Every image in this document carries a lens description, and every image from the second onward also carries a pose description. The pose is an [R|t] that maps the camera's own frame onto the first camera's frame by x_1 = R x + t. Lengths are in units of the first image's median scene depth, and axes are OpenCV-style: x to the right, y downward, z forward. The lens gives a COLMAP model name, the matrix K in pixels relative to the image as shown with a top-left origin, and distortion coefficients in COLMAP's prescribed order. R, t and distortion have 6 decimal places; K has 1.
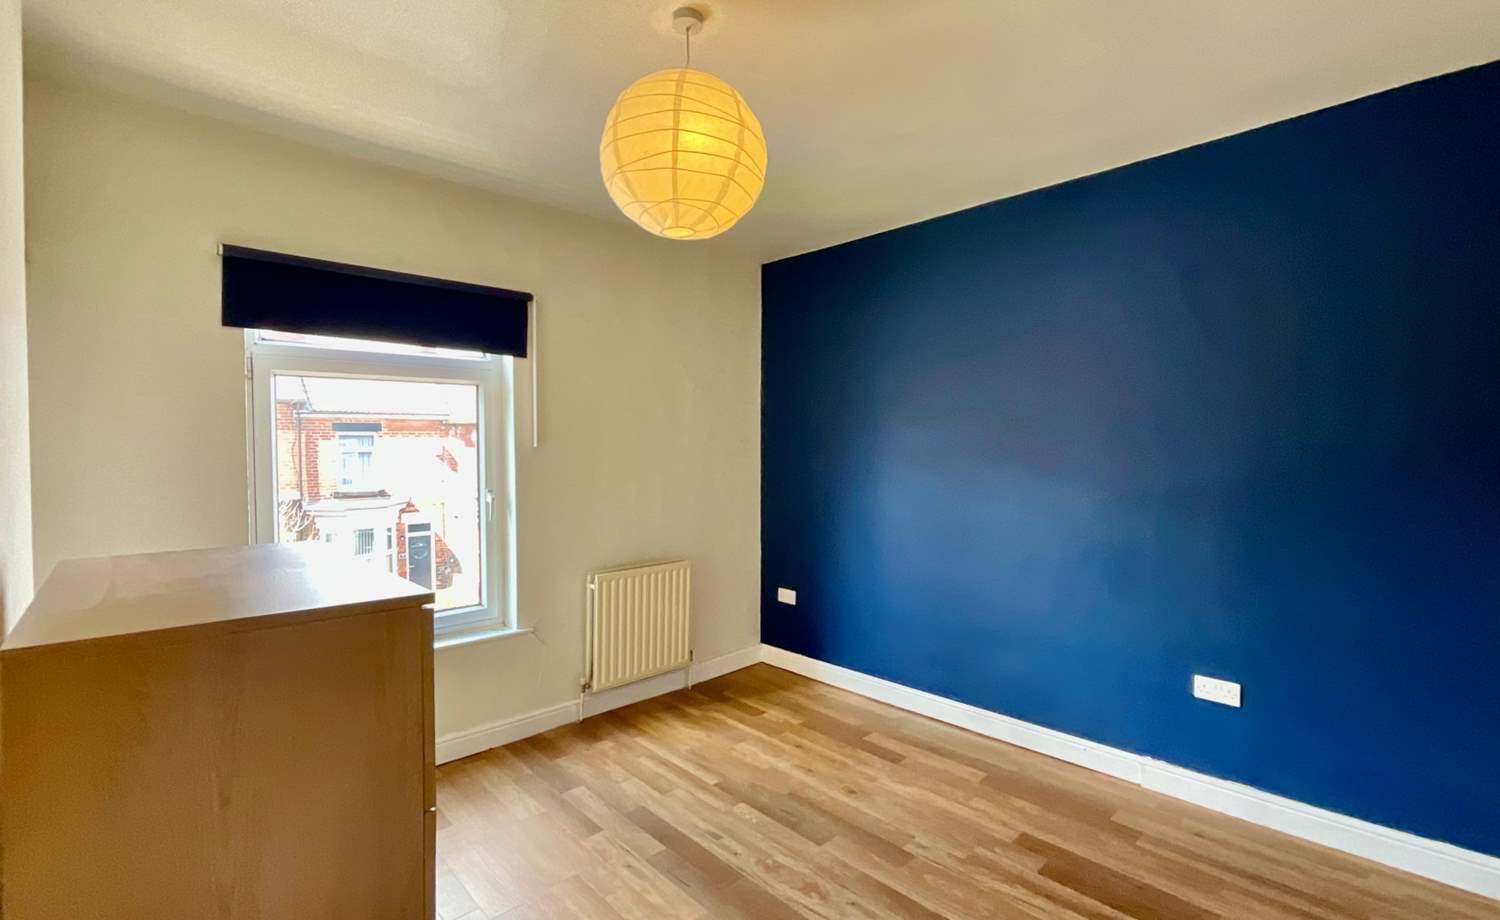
lens RADIAL K [[670.9, 0, 749.0], [0, 670.9, 468.9], [0, 0, 1]] dist [0.000767, 0.000696]
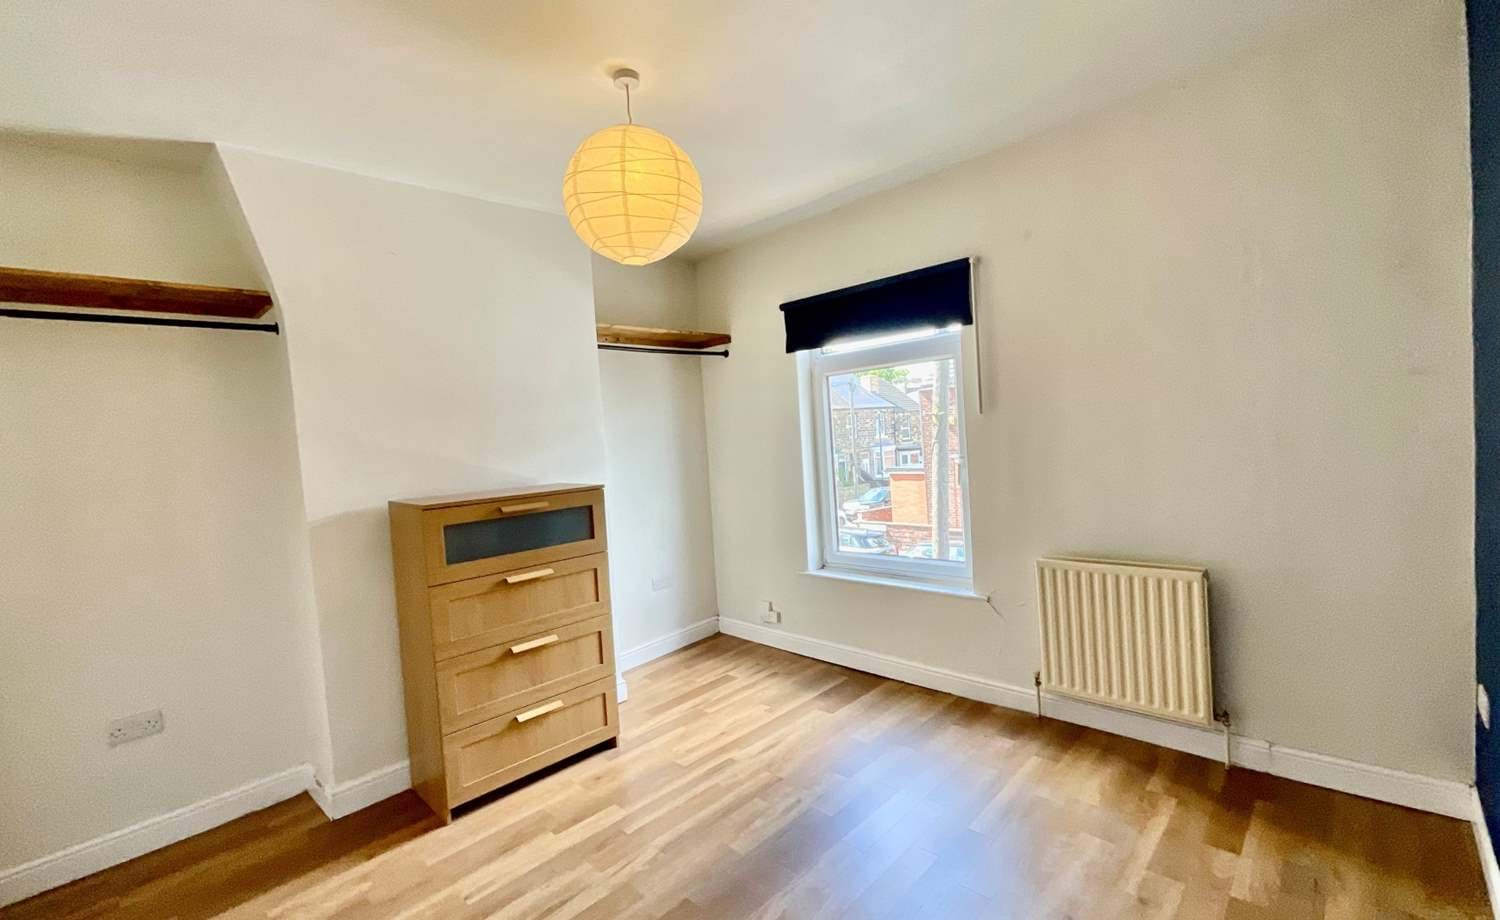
lens RADIAL K [[642.9, 0, 756.6], [0, 642.9, 462.7], [0, 0, 1]] dist [0.000125, 0.001164]
pose [[0.050171, 0.050689, -0.997454, 0.694652], [0.032311, 0.998106, 0.052348, -0.023988], [0.998218, -0.034855, 0.048438, 0.724621]]
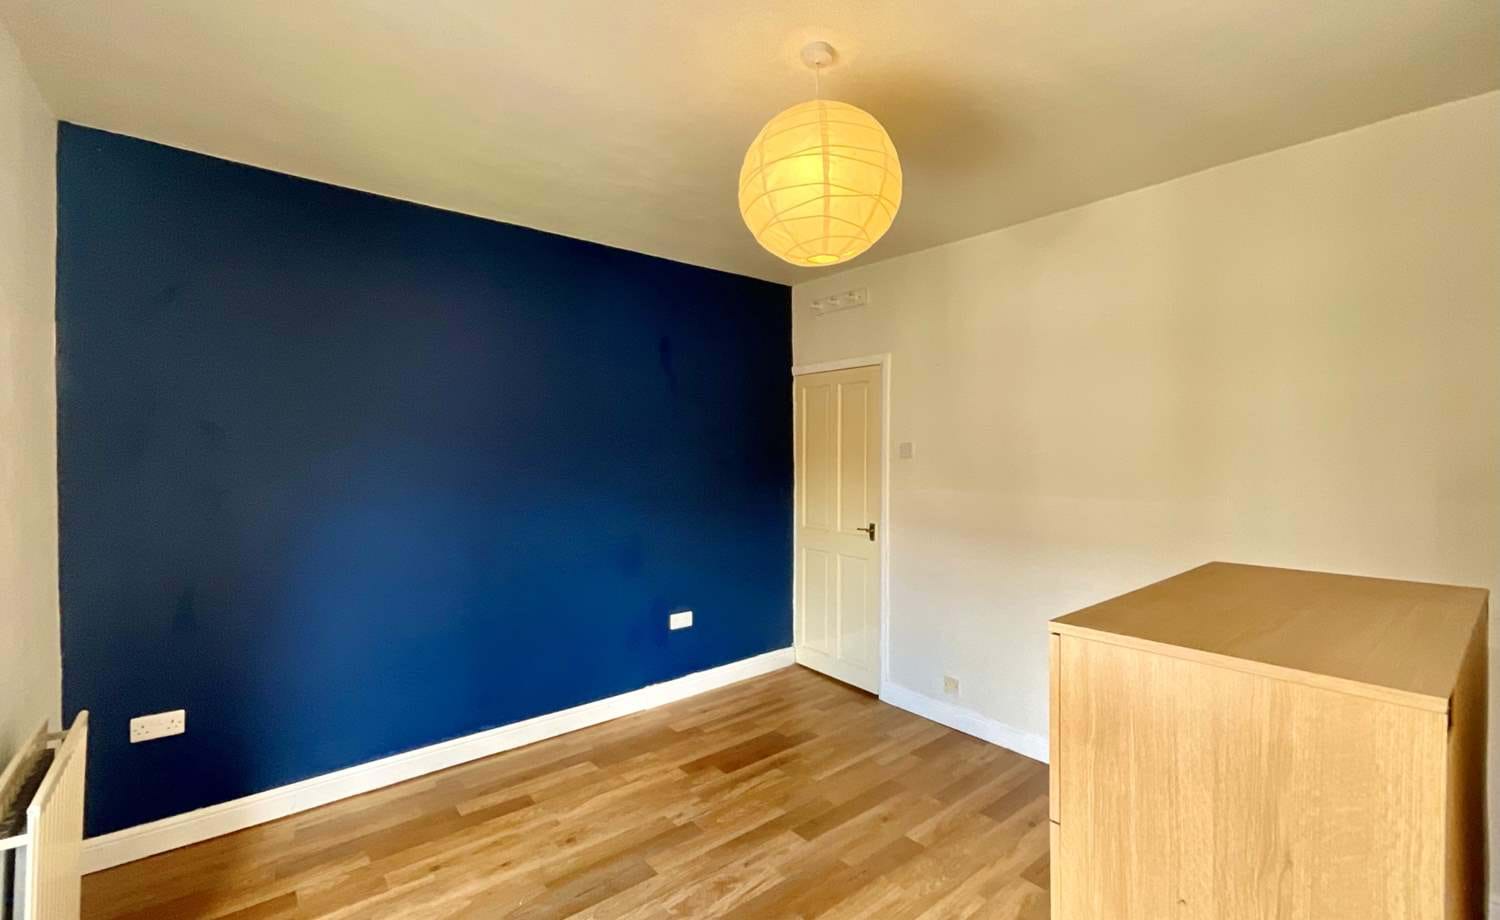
lens RADIAL K [[642.9, 0, 756.6], [0, 642.9, 462.7], [0, 0, 1]] dist [0.000125, 0.001164]
pose [[0.075528, -0.015951, 0.997016, -0.689198], [0.039108, 0.999150, 0.013022, -0.038097], [-0.996376, 0.038008, 0.076088, 0.648538]]
